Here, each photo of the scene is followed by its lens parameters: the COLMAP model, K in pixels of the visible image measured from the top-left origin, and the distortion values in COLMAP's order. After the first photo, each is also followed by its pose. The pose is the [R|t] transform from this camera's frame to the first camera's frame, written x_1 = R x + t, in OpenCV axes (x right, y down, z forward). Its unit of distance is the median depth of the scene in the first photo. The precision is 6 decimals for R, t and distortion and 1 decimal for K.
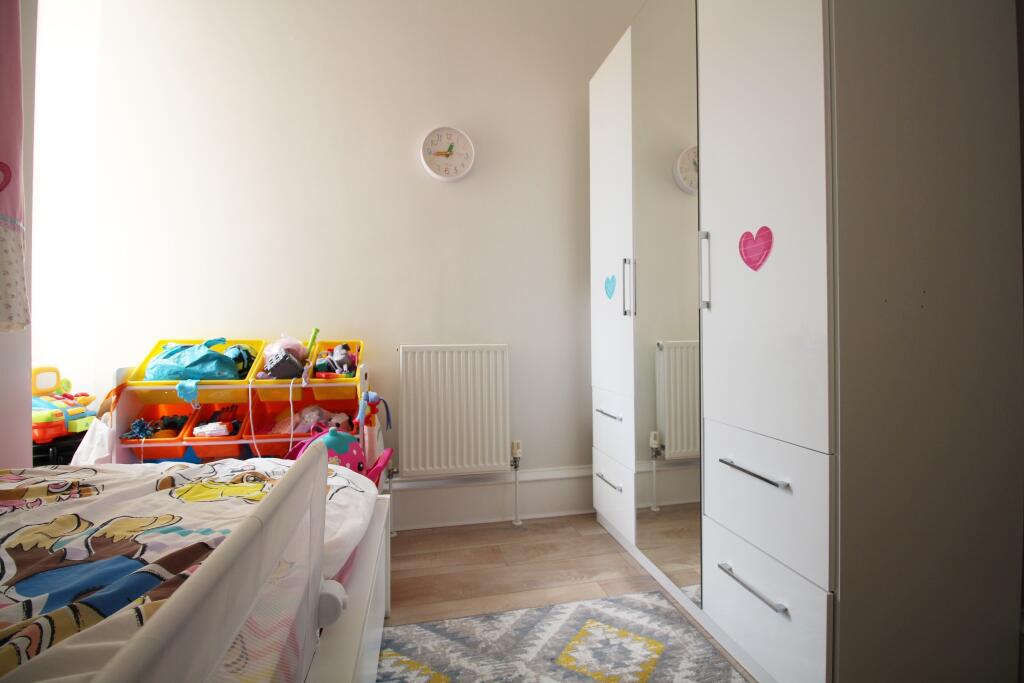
lens RADIAL K [[495.5, 0, 513.2], [0, 495.5, 334.2], [0, 0, 1]] dist [-0.001892, -0.000591]
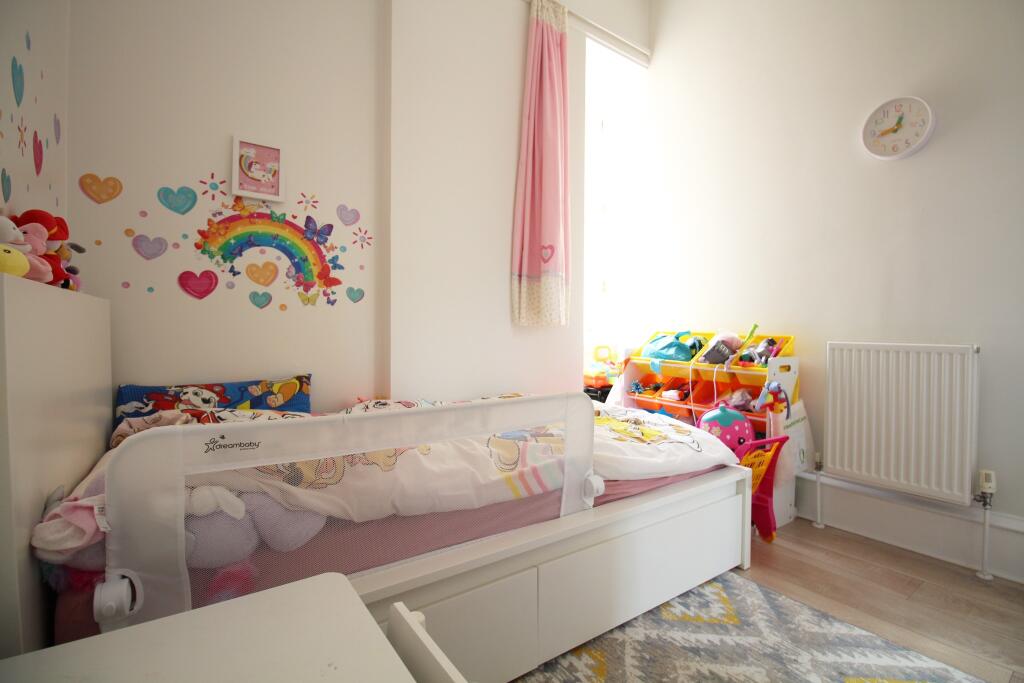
lens RADIAL K [[473.0, 0, 512.8], [0, 473.0, 337.5], [0, 0, 1]] dist [-0.017815, -0.002970]
pose [[0.387609, 0.032152, -0.921263, 0.463344], [-0.008288, 0.999473, 0.031394, -0.011944], [0.921787, -0.004533, 0.387671, 0.050050]]
